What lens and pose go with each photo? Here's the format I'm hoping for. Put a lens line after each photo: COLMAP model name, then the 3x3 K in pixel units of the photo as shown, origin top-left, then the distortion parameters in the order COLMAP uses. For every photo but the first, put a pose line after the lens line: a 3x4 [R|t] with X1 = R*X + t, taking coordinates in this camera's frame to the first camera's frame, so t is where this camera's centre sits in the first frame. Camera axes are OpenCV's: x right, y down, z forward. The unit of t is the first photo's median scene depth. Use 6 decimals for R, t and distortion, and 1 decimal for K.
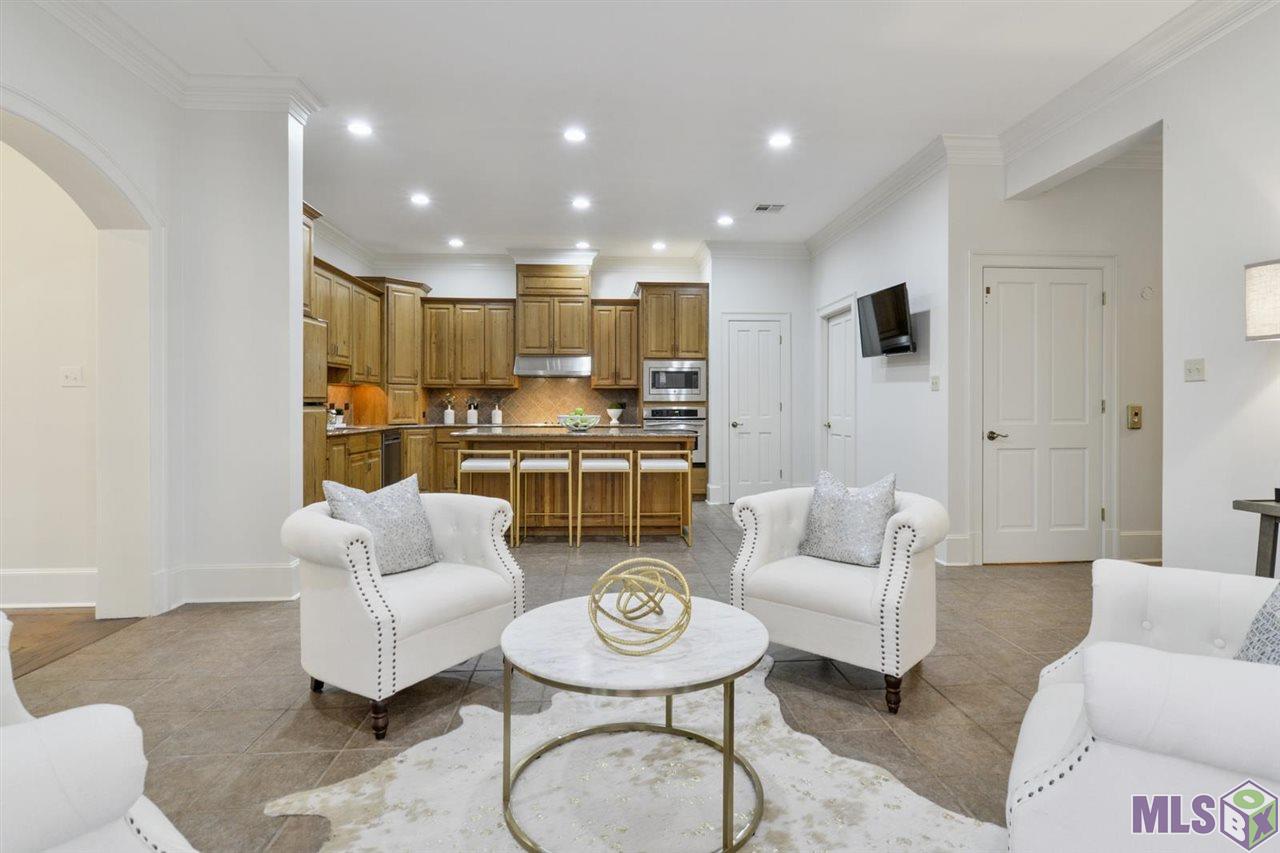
lens RADIAL K [[657.4, 0, 640.1], [0, 657.4, 415.7], [0, 0, 1]] dist [-0.007332, 0.000789]
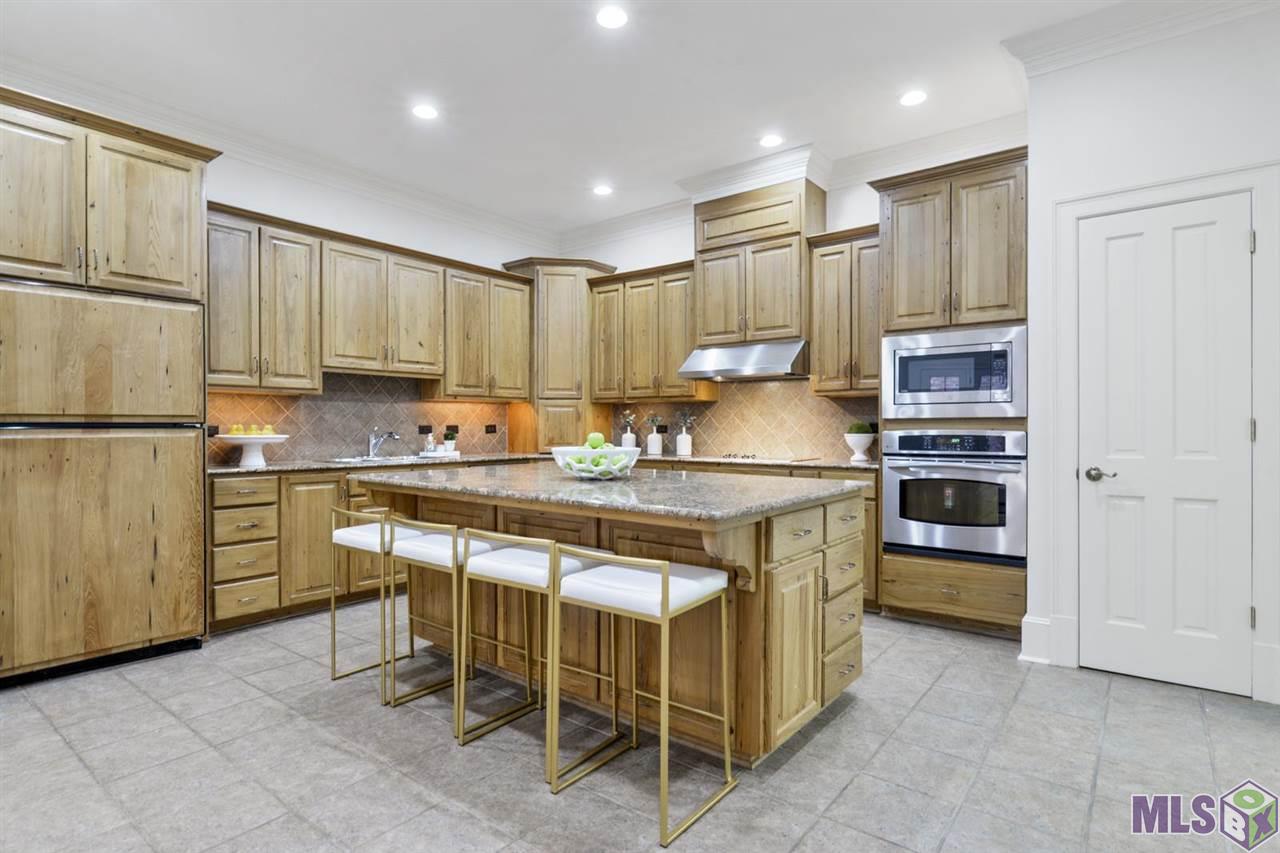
lens RADIAL K [[657.4, 0, 639.4], [0, 657.4, 434.1], [0, 0, 1]] dist [-0.007332, 0.000789]
pose [[0.742453, 0.006013, -0.669871, 0.201883], [-0.009065, 0.999958, -0.001072, -0.007951], [0.669837, 0.006869, 0.742477, 0.502590]]
